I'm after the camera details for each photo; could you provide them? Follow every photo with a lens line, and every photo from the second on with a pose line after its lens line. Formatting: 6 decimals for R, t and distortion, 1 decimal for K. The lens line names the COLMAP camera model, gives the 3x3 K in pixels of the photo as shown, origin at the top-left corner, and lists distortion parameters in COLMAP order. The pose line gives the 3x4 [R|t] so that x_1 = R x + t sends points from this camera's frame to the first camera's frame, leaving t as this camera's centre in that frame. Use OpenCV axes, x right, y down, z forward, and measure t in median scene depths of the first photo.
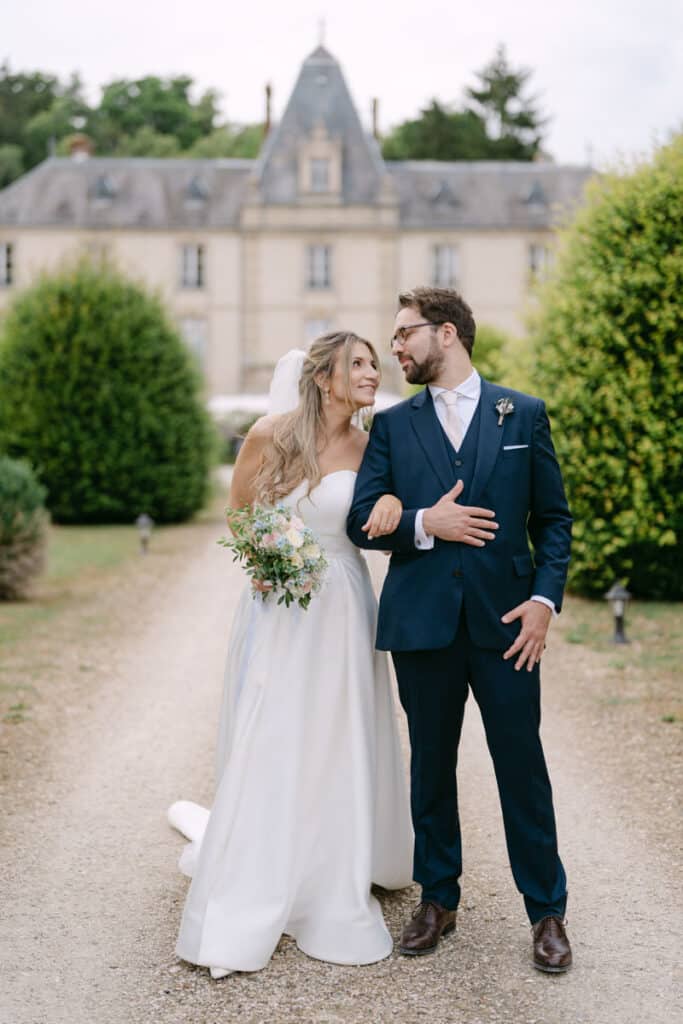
lens RADIAL K [[1602.7, 0, 341.4], [0, 1602.7, 474.0], [0, 0, 1]] dist [0.010002, 0.111571]
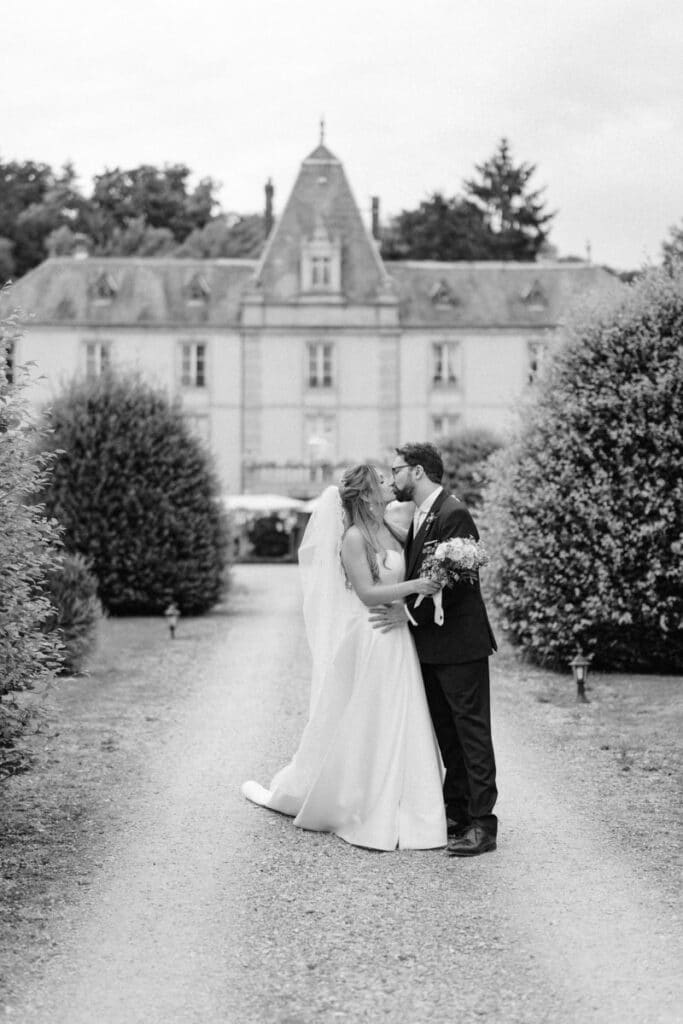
lens RADIAL K [[1675.7, 0, 341.5], [0, 1675.7, 512.0], [0, 0, 1]] dist [0.004709, 0.047750]
pose [[0.999999, -0.000495, 0.001093, -0.009038], [0.000535, 0.999306, -0.037243, 0.006271], [-0.001074, 0.037243, 0.999306, -0.231957]]
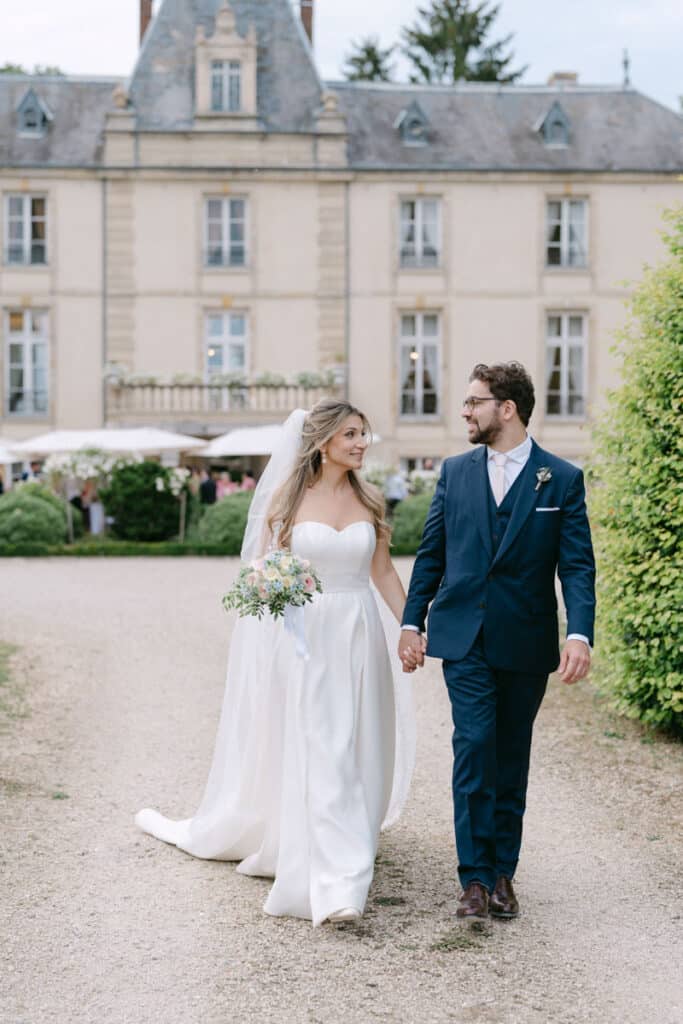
lens RADIAL K [[1591.3, 0, 341.5], [0, 1591.3, 512.0], [0, 0, 1]] dist [-0.004428, 0.057511]
pose [[0.997406, -0.004069, 0.071870, -0.076622], [0.004497, 0.999973, -0.005798, -0.067815], [-0.071844, 0.006107, 0.997397, 2.013363]]
